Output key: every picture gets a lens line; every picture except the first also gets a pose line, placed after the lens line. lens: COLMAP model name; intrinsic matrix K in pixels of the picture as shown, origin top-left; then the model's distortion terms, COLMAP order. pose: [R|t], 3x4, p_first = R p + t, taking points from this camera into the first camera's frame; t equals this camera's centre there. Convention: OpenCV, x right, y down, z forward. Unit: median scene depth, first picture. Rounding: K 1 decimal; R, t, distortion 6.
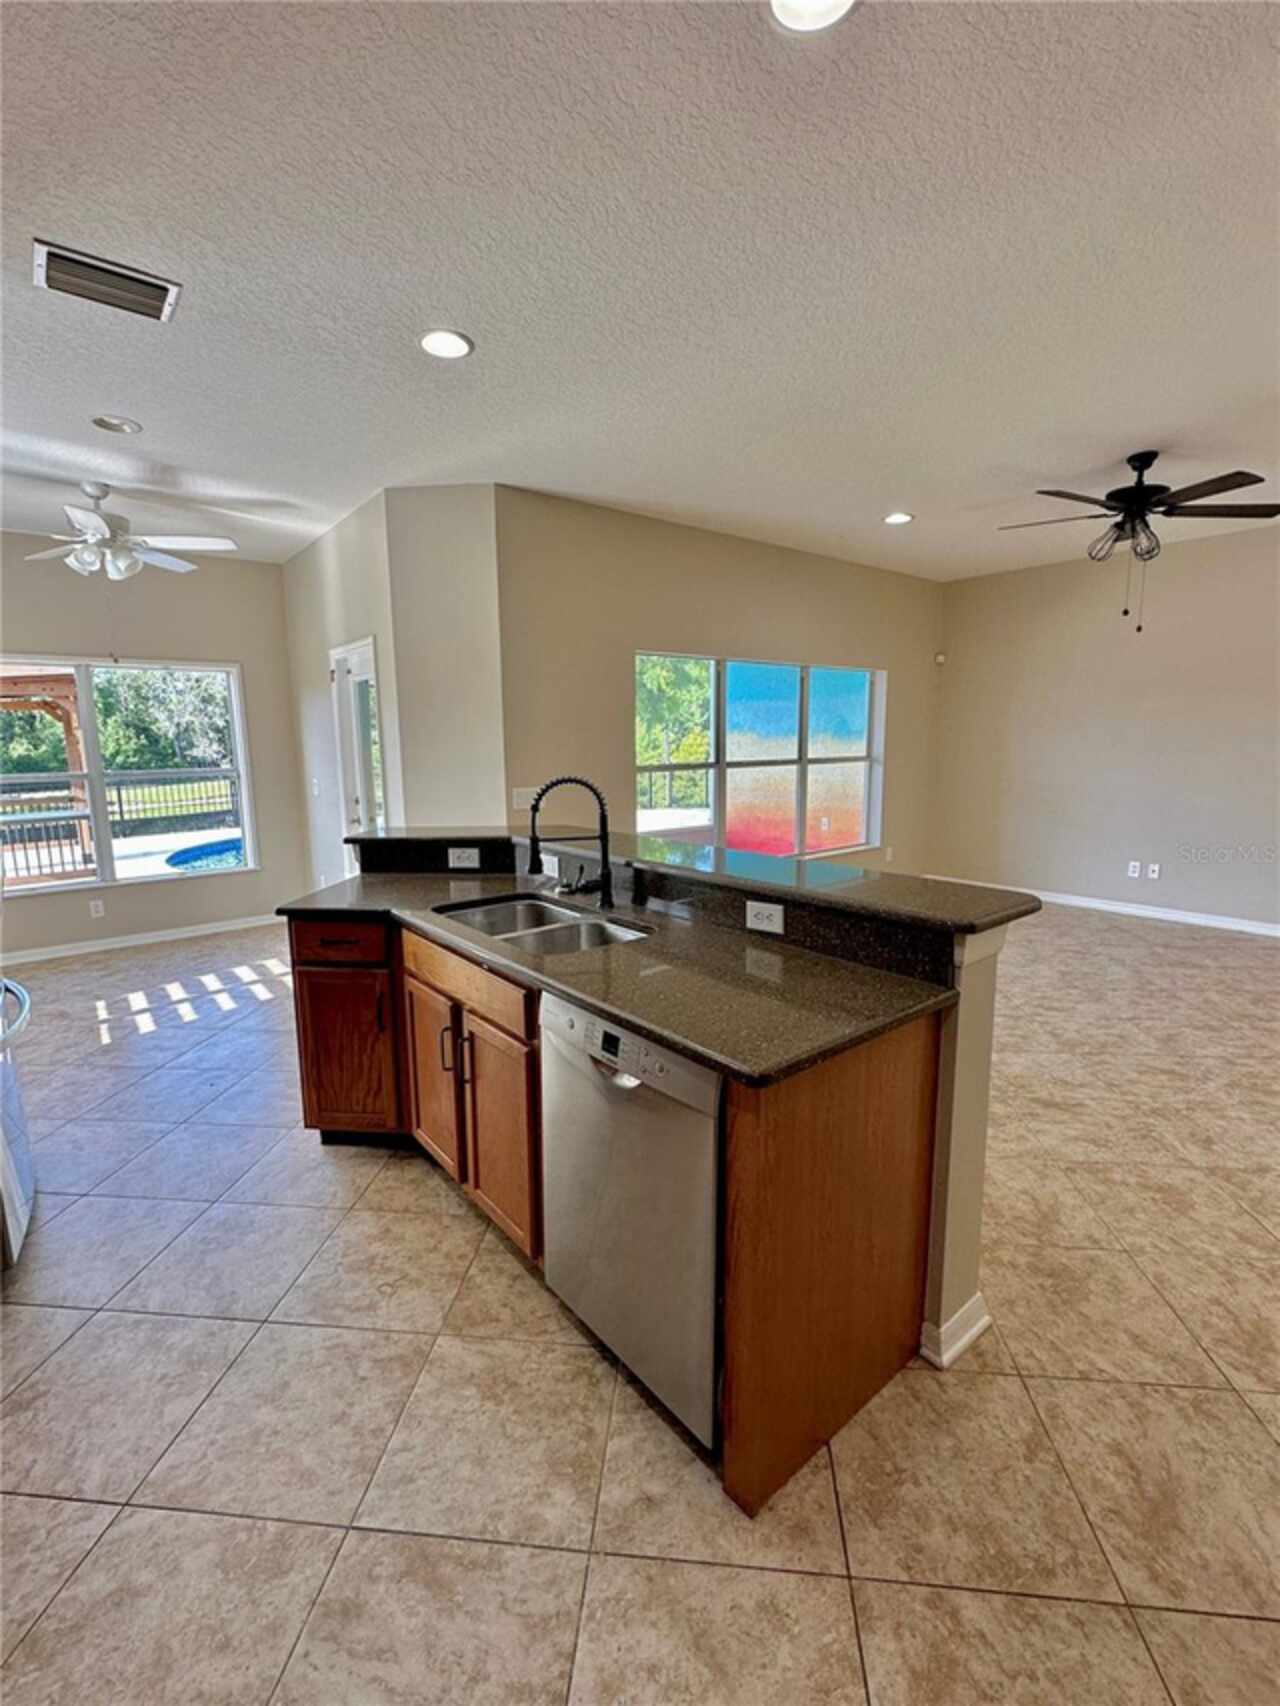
lens RADIAL K [[749.2, 0, 637.3], [0, 749.2, 861.8], [0, 0, 1]] dist [-0.004206, -0.000842]
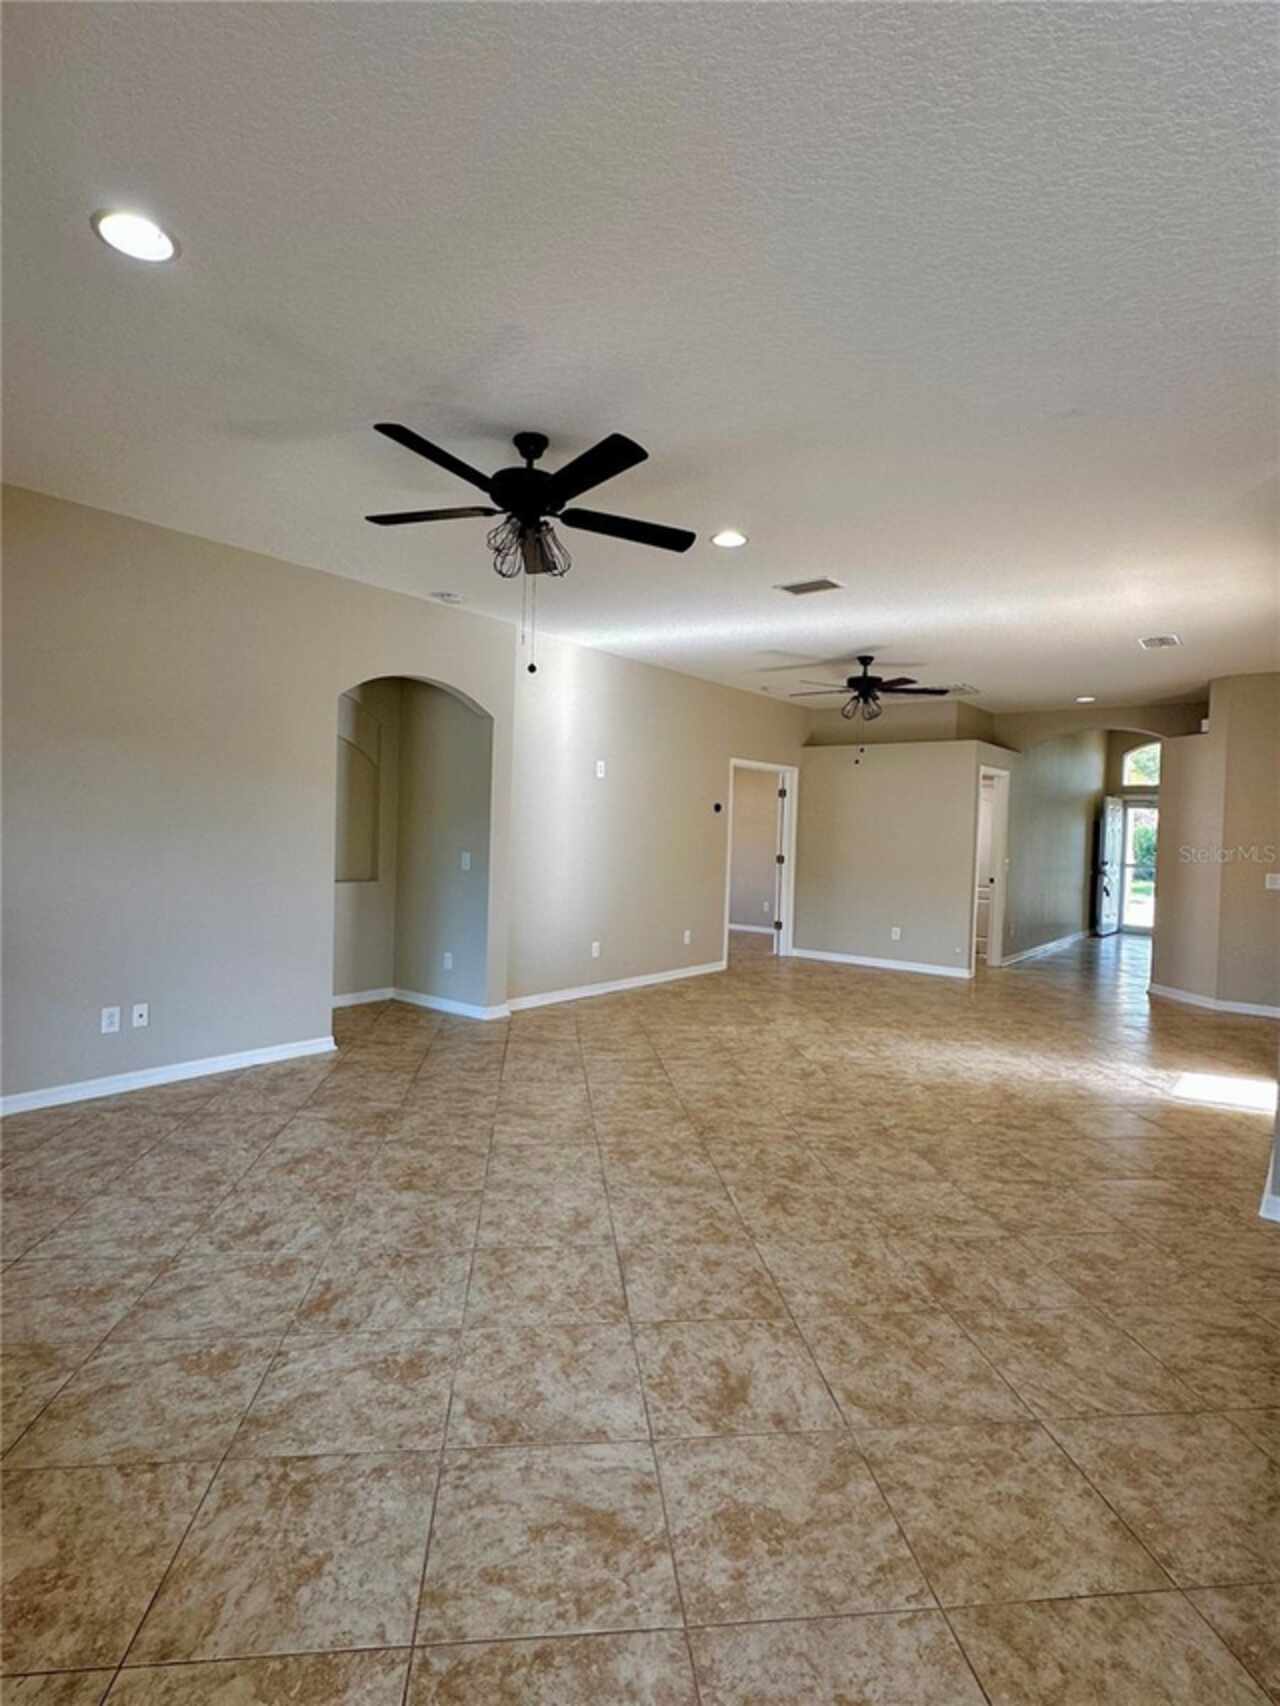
lens RADIAL K [[869.2, 0, 637.2], [0, 869.2, 860.2], [0, 0, 1]] dist [-0.002117, 0.001510]
pose [[-0.216343, -0.026032, 0.975970, -0.161138], [0.135325, 0.989196, 0.056382, -0.132257], [-0.966893, 0.144271, -0.210483, 0.923984]]
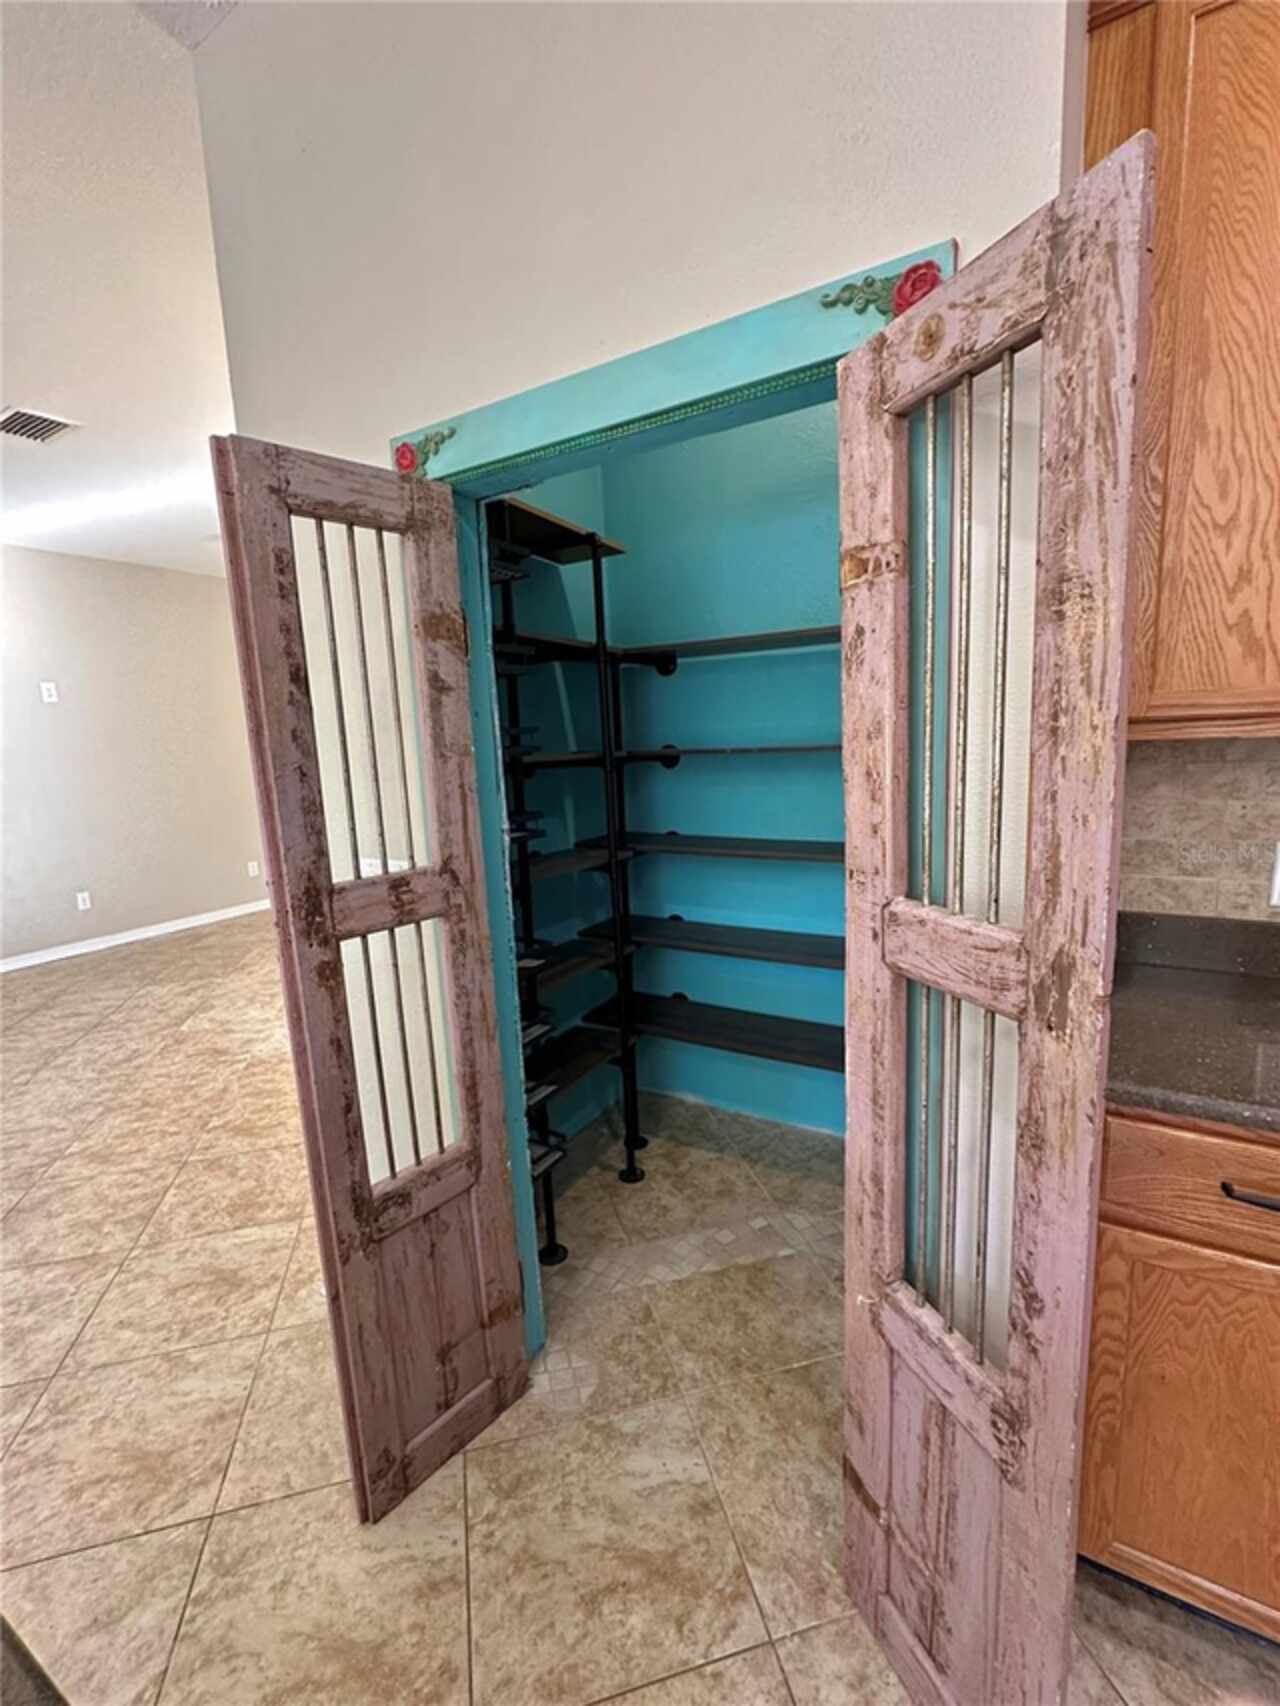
lens RADIAL K [[749.2, 0, 627.4], [0, 749.2, 844.7], [0, 0, 1]] dist [-0.004206, -0.000842]
pose [[-0.337447, -0.106534, 0.935297, -0.009867], [0.208515, 0.960434, 0.184627, -0.020820], [-0.917960, 0.257326, -0.301882, 0.233777]]
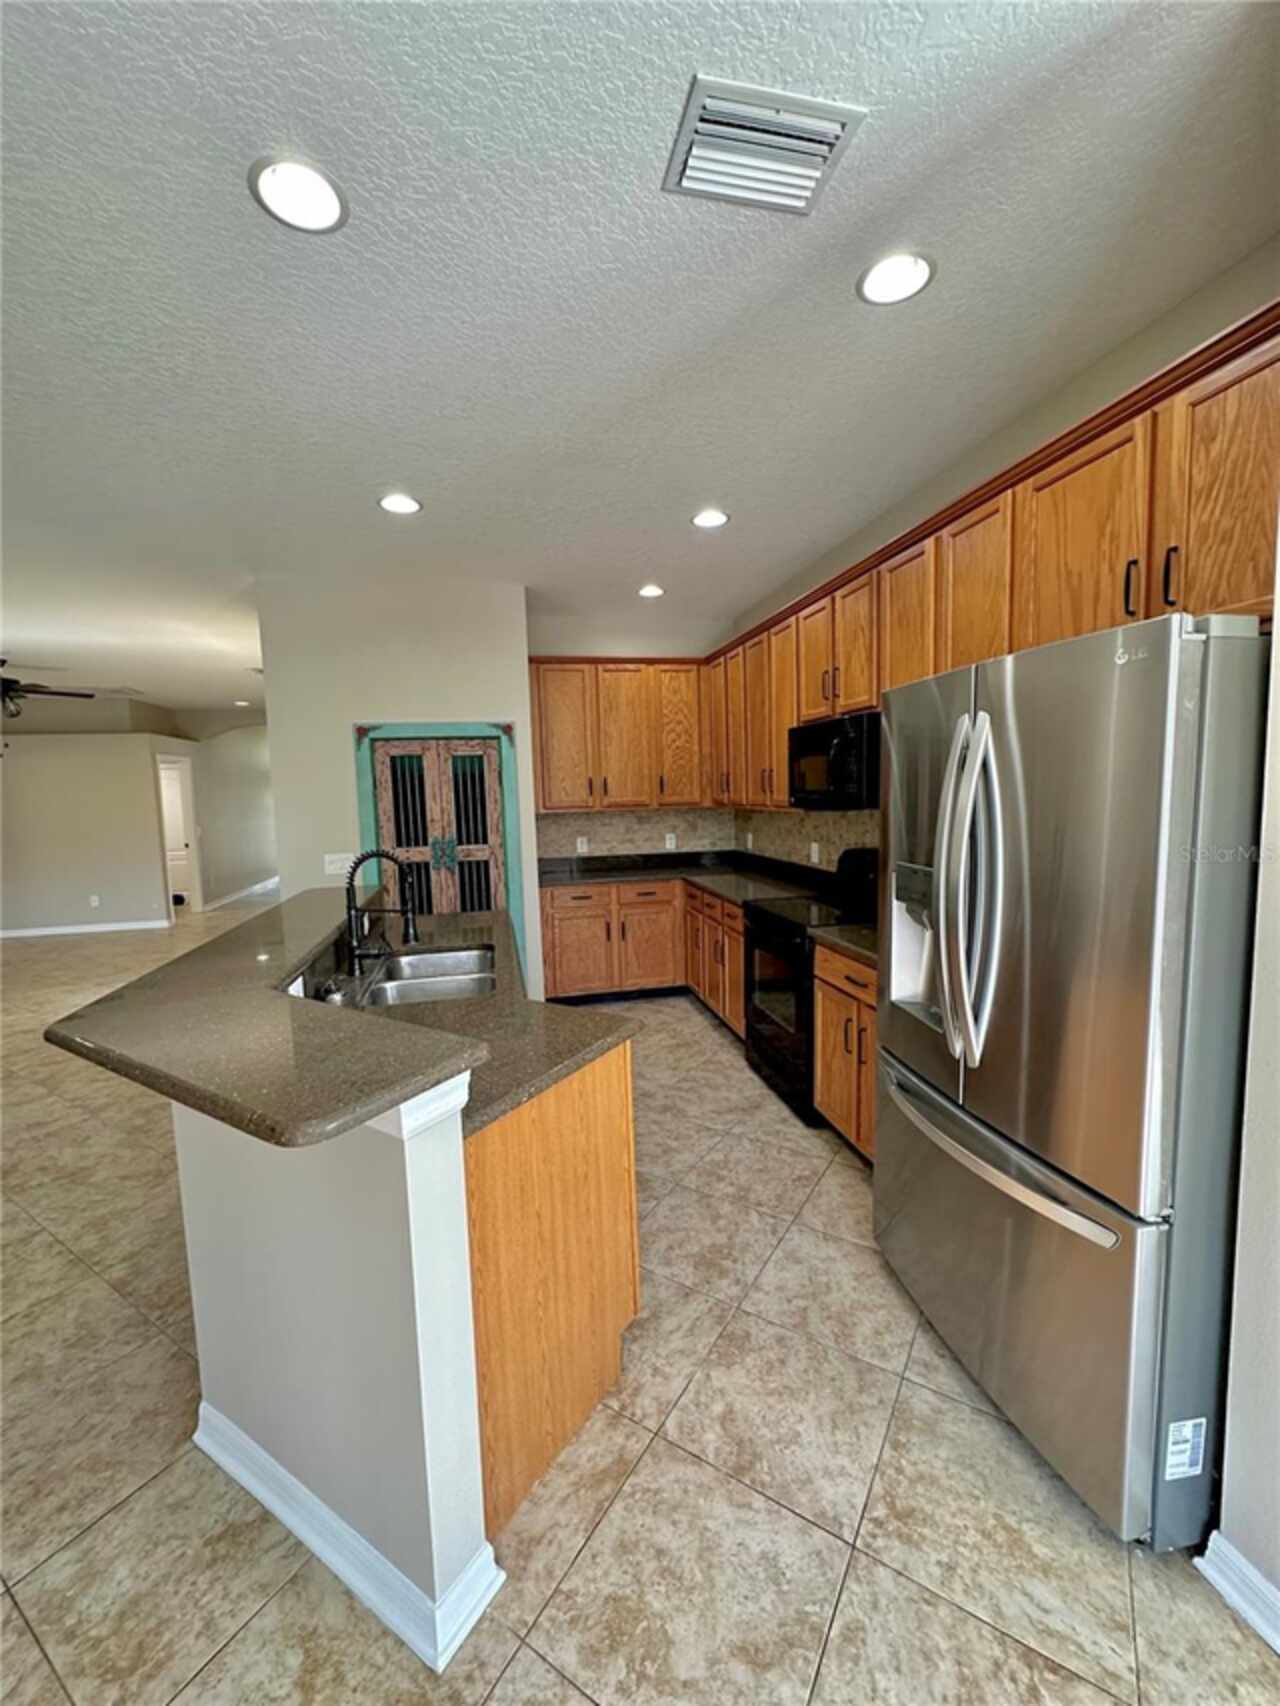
lens RADIAL K [[677.0, 0, 644.7], [0, 677.0, 855.2], [0, 0, 1]] dist [-0.009285, 0.000312]
pose [[-0.898981, -0.002354, 0.437981, -0.432121], [0.113811, 0.964379, 0.238787, -0.148401], [-0.422942, 0.264512, -0.866691, 0.851185]]
